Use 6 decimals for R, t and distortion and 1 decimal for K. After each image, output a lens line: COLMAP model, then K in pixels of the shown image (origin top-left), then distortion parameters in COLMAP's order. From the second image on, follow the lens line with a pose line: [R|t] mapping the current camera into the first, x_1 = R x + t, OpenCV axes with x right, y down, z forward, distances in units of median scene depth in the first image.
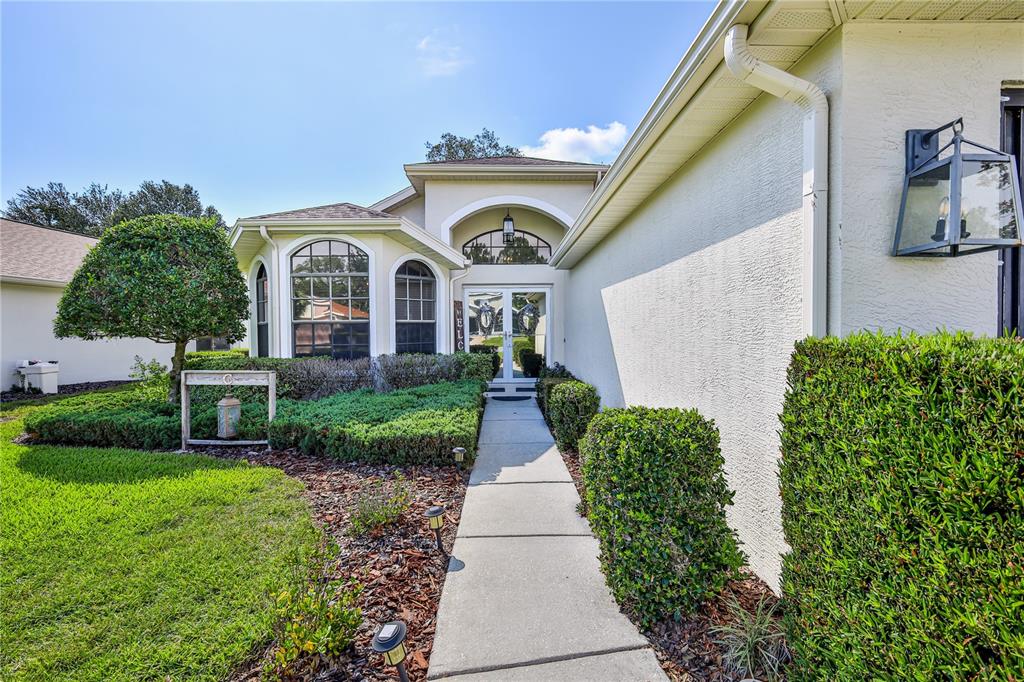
lens RADIAL K [[457.2, 0, 519.2], [0, 457.2, 338.9], [0, 0, 1]] dist [0.002151, 0.000301]
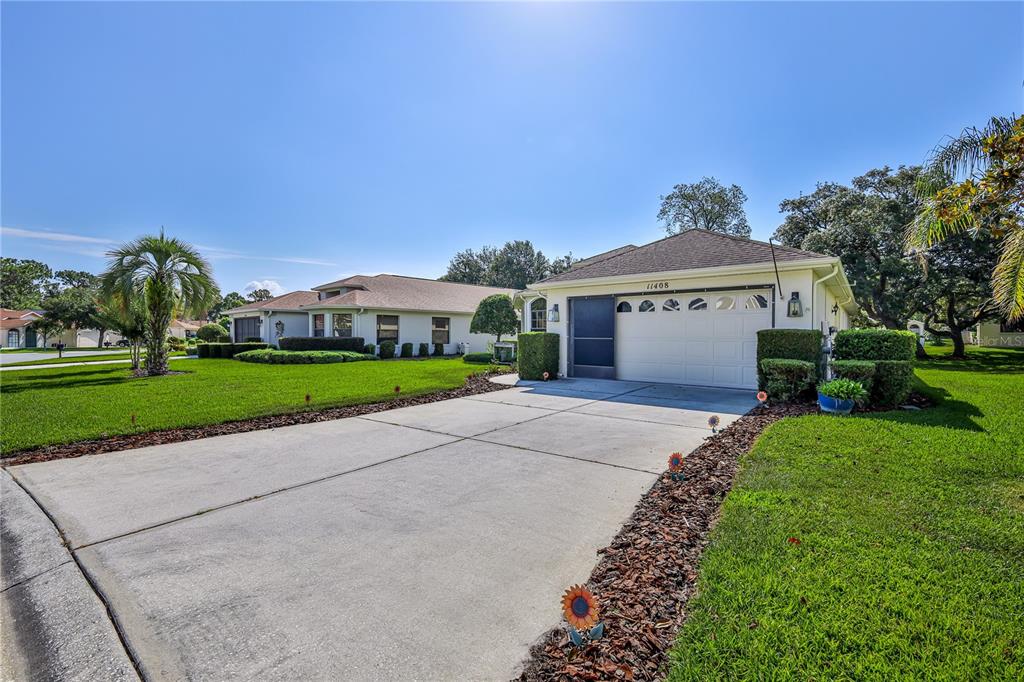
lens RADIAL K [[493.3, 0, 514.0], [0, 493.3, 337.6], [0, 0, 1]] dist [-0.000628, -0.000016]
pose [[0.769373, 0.010626, -0.638712, 1.207437], [-0.015882, 0.999871, -0.002497, 0.024039], [0.638603, 0.012065, 0.769442, -1.226277]]
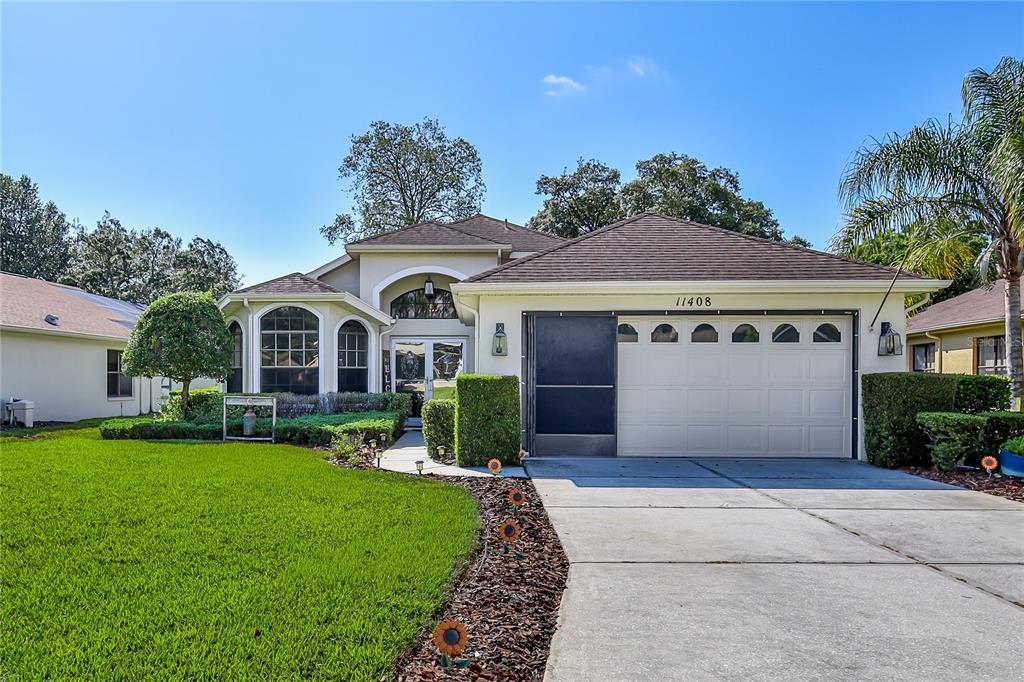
lens RADIAL K [[909.9, 0, 502.9], [0, 909.9, 346.8], [0, 0, 1]] dist [-0.001744, 0.000218]
pose [[0.999892, 0.008329, -0.012136, 0.223629], [-0.008993, 0.998405, -0.055744, 0.041595], [0.011652, 0.055847, 0.998371, -1.524824]]
